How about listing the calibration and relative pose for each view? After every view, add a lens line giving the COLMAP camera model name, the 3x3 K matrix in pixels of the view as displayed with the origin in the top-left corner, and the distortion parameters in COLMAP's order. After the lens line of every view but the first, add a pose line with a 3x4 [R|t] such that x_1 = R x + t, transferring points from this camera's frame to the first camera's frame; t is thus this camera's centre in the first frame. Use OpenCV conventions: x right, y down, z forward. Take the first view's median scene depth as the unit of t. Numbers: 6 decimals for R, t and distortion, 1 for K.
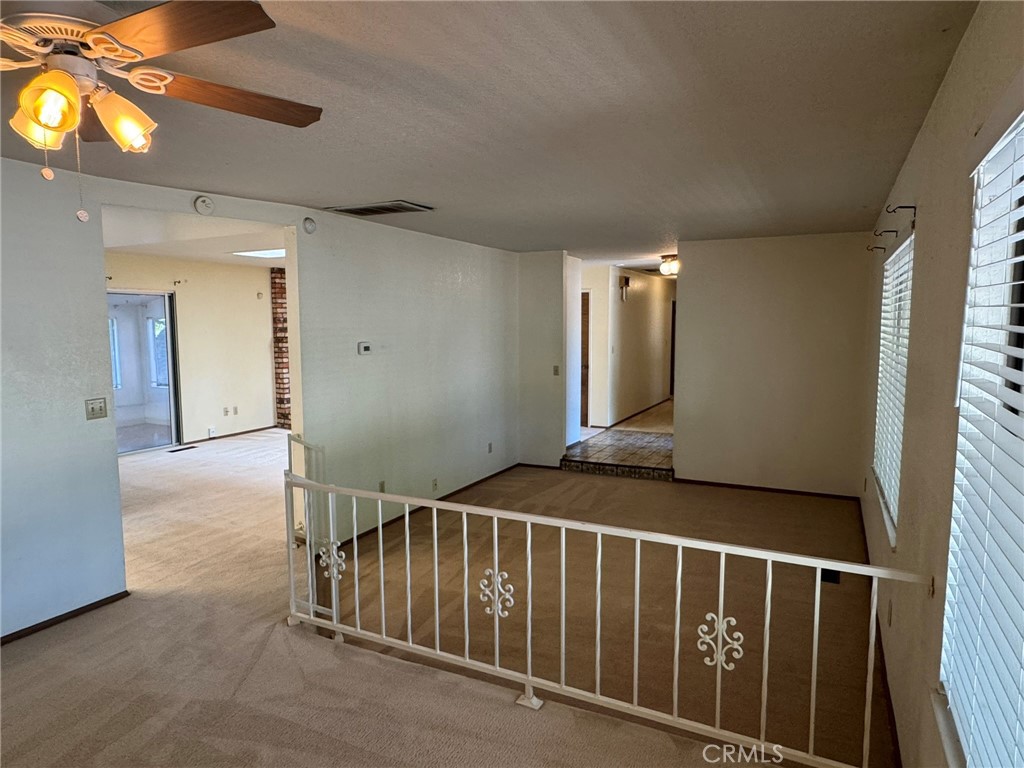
lens RADIAL K [[624.2, 0, 512.0], [0, 624.2, 385.5], [0, 0, 1]] dist [-0.004145, 0.000057]
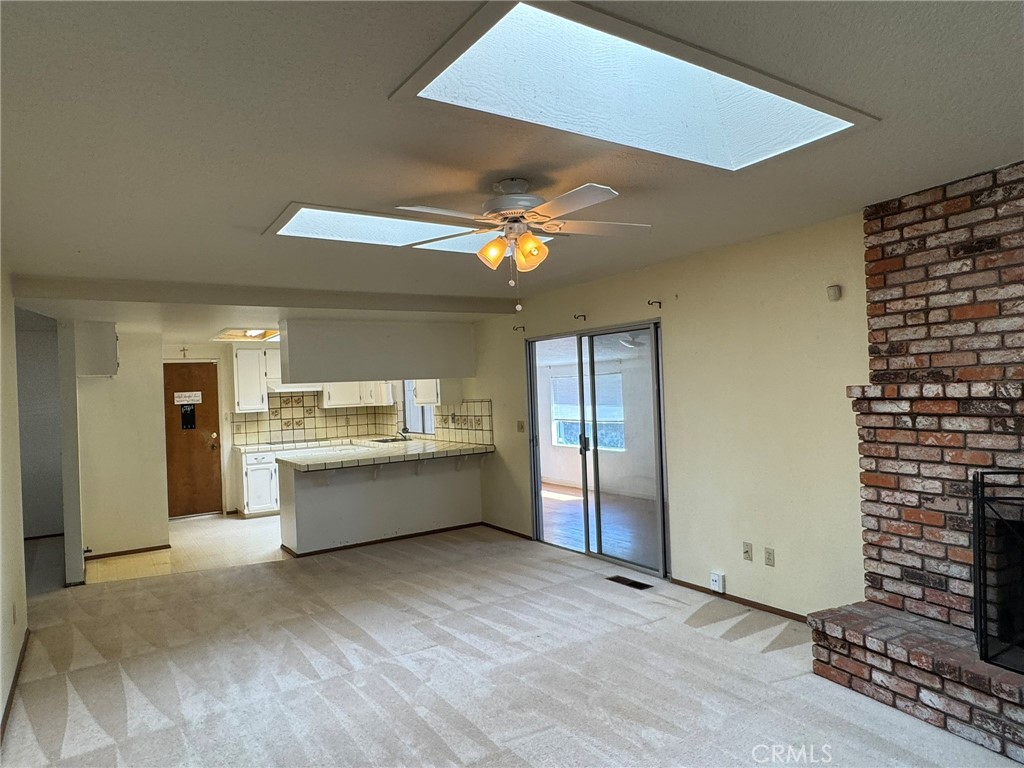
lens RADIAL K [[641.8, 0, 511.8], [0, 641.8, 388.8], [0, 0, 1]] dist [-0.003726, 0.002474]
pose [[-0.492326, 0.024452, -0.870068, 0.049020], [-0.045992, 0.997478, 0.054058, -0.093199], [0.869195, 0.066630, -0.489959, 1.002056]]
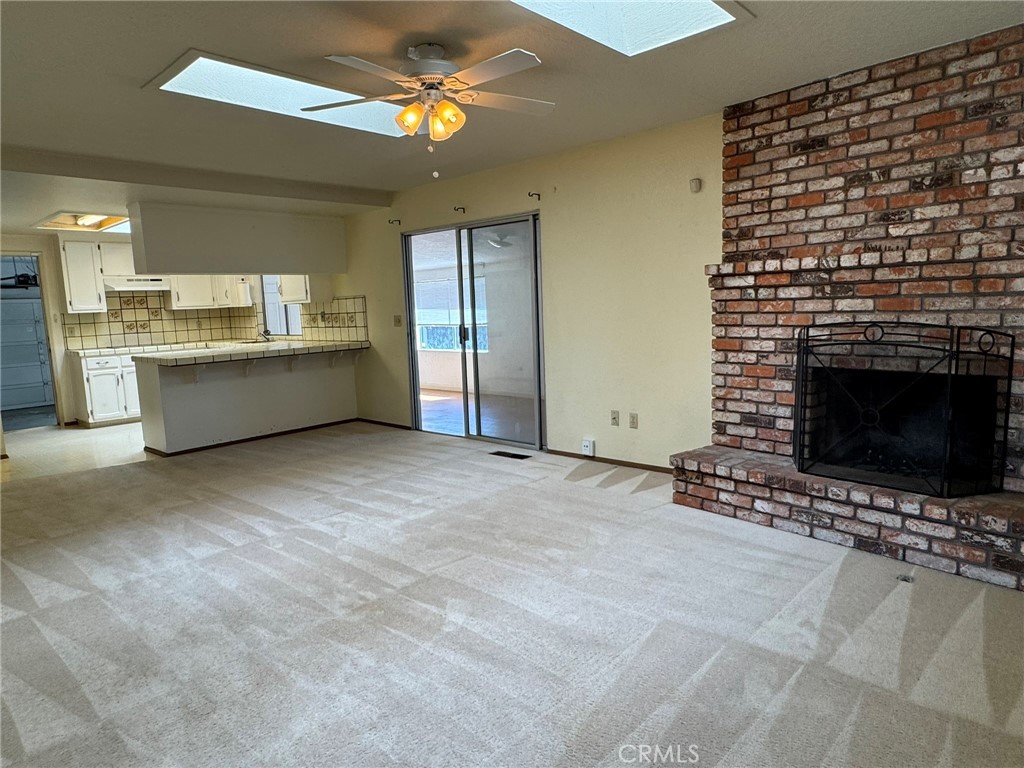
lens RADIAL K [[641.8, 0, 511.8], [0, 641.8, 388.8], [0, 0, 1]] dist [-0.003726, 0.002474]
pose [[-0.266969, 0.141022, -0.953331, 0.091286], [-0.058835, 0.985005, 0.162184, -0.064578], [0.961908, 0.099388, -0.254668, 0.982109]]
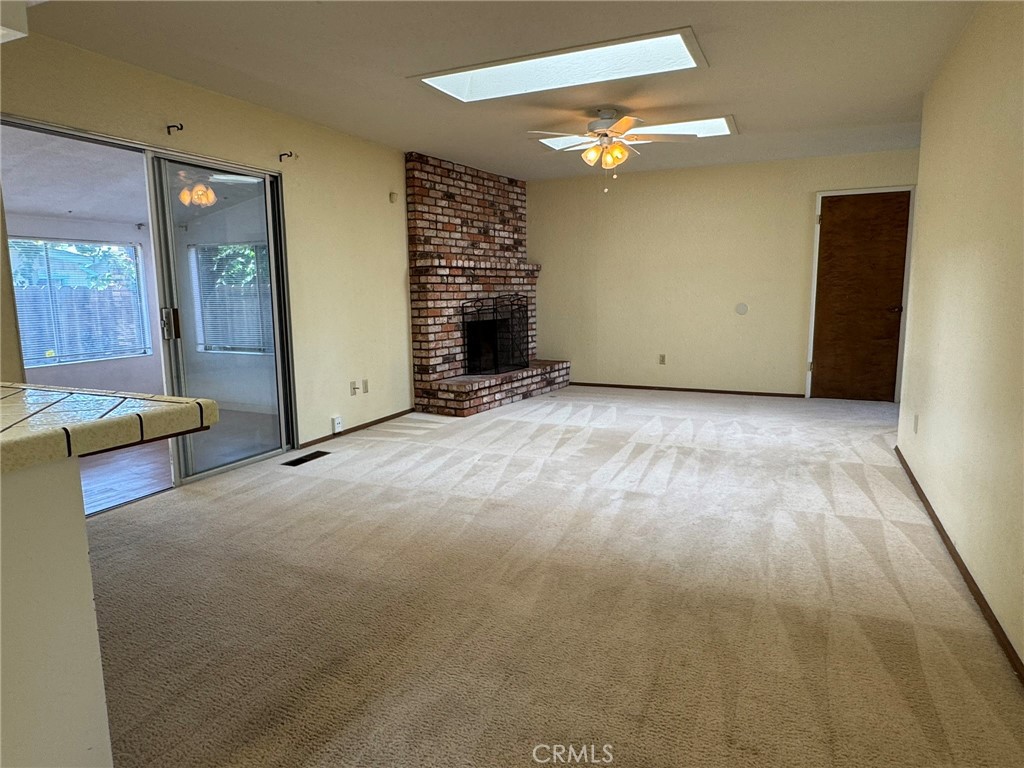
lens RADIAL K [[624.2, 0, 512.0], [0, 624.2, 385.5], [0, 0, 1]] dist [-0.004145, 0.000057]
pose [[0.999208, -0.016049, 0.036404, -0.306291], [0.014115, 0.998506, 0.052786, 0.008965], [-0.037196, -0.052231, 0.997942, 0.369600]]
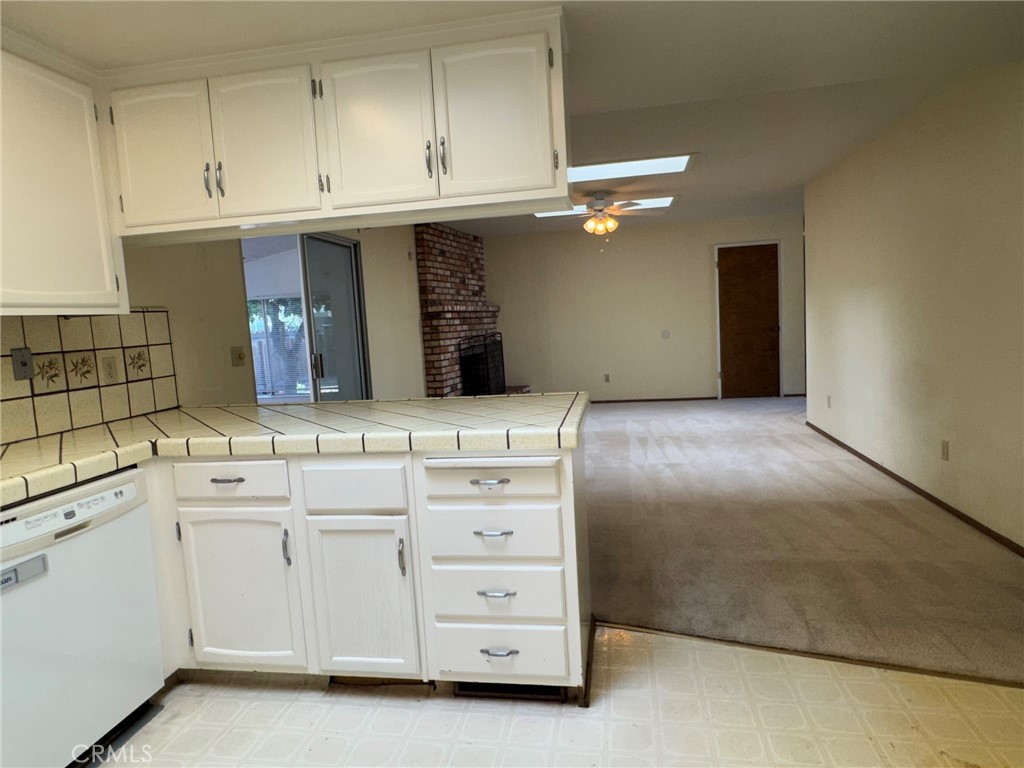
lens RADIAL K [[619.5, 0, 514.7], [0, 619.5, 385.5], [0, 0, 1]] dist [0.002313, 0.000786]
pose [[0.955314, -0.083846, 0.283453, -0.495183], [0.085470, 0.996318, 0.006656, 0.012843], [-0.282967, 0.017869, 0.958963, 0.265436]]
